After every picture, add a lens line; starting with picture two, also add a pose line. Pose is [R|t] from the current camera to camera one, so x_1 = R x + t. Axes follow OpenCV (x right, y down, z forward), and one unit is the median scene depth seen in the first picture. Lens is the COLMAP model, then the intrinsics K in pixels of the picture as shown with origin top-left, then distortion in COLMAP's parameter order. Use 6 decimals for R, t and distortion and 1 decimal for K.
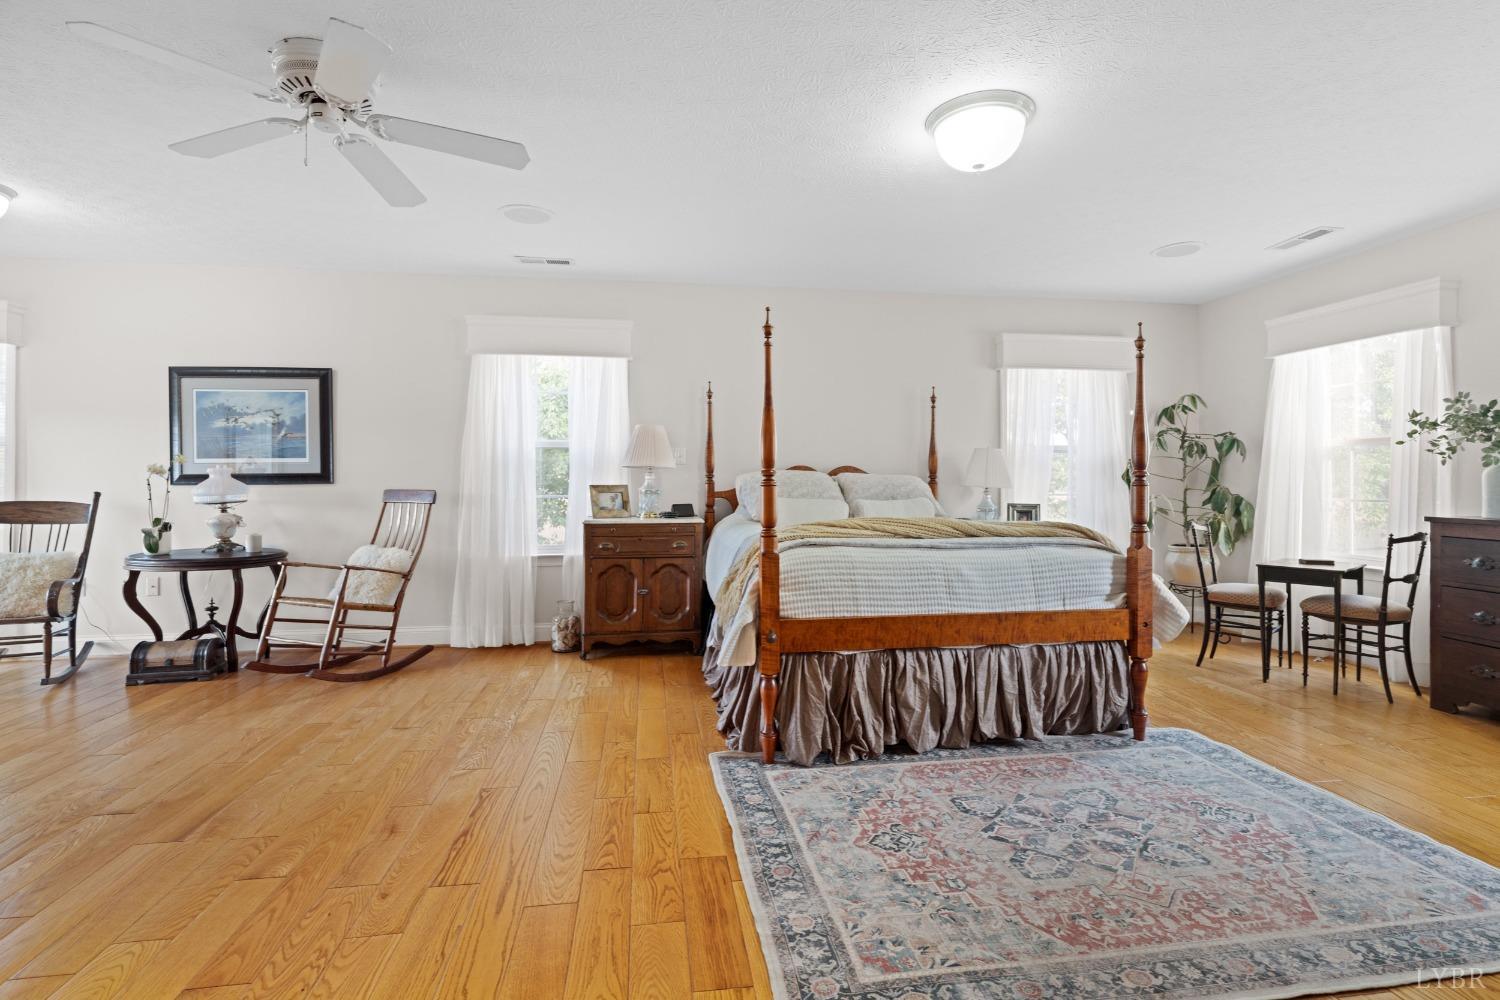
lens RADIAL K [[724.9, 0, 749.4], [0, 724.9, 491.3], [0, 0, 1]] dist [-0.000139, 0.001261]
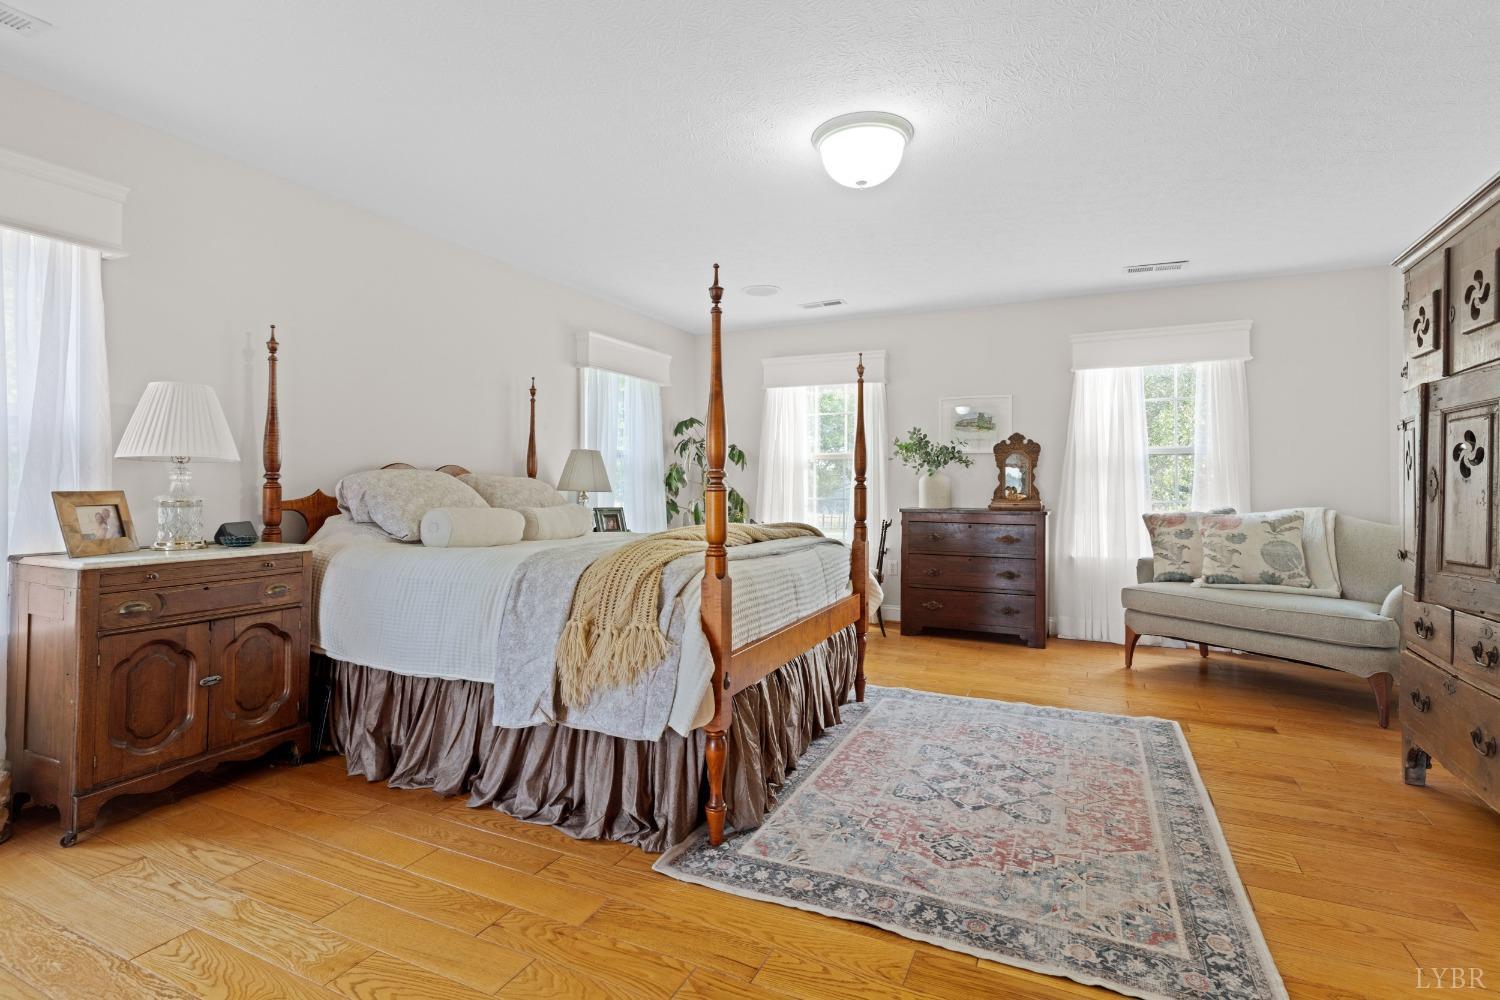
lens RADIAL K [[724.9, 0, 747.0], [0, 724.9, 491.5], [0, 0, 1]] dist [-0.000139, 0.001261]
pose [[0.548432, -0.007128, 0.836165, -0.638276], [0.009529, 0.999952, 0.002274, -0.009353], [-0.836141, 0.006721, 0.548474, 0.561669]]
